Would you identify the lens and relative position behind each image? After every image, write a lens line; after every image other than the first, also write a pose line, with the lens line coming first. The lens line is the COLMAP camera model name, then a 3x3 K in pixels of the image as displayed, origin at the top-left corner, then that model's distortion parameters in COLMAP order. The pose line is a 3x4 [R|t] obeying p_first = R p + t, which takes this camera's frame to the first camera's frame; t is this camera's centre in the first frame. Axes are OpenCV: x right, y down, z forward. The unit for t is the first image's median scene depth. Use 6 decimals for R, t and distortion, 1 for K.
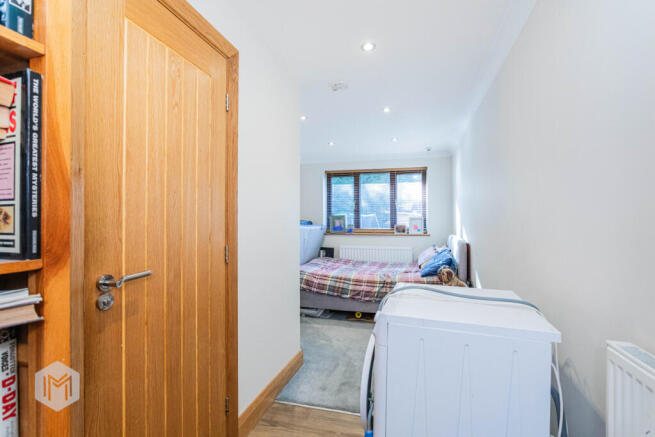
lens RADIAL K [[321.8, 0, 326.6], [0, 321.8, 221.4], [0, 0, 1]] dist [0.001878, 0.001537]
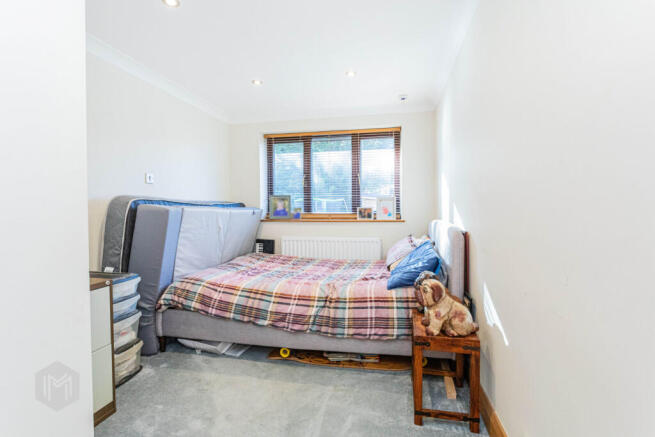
lens RADIAL K [[321.8, 0, 328.1], [0, 321.8, 216.7], [0, 0, 1]] dist [0.001878, 0.001537]
pose [[0.997913, -0.004069, 0.064447, 0.105048], [0.003073, 0.999874, 0.015543, 0.021127], [-0.064502, -0.015313, 0.997800, 0.298331]]
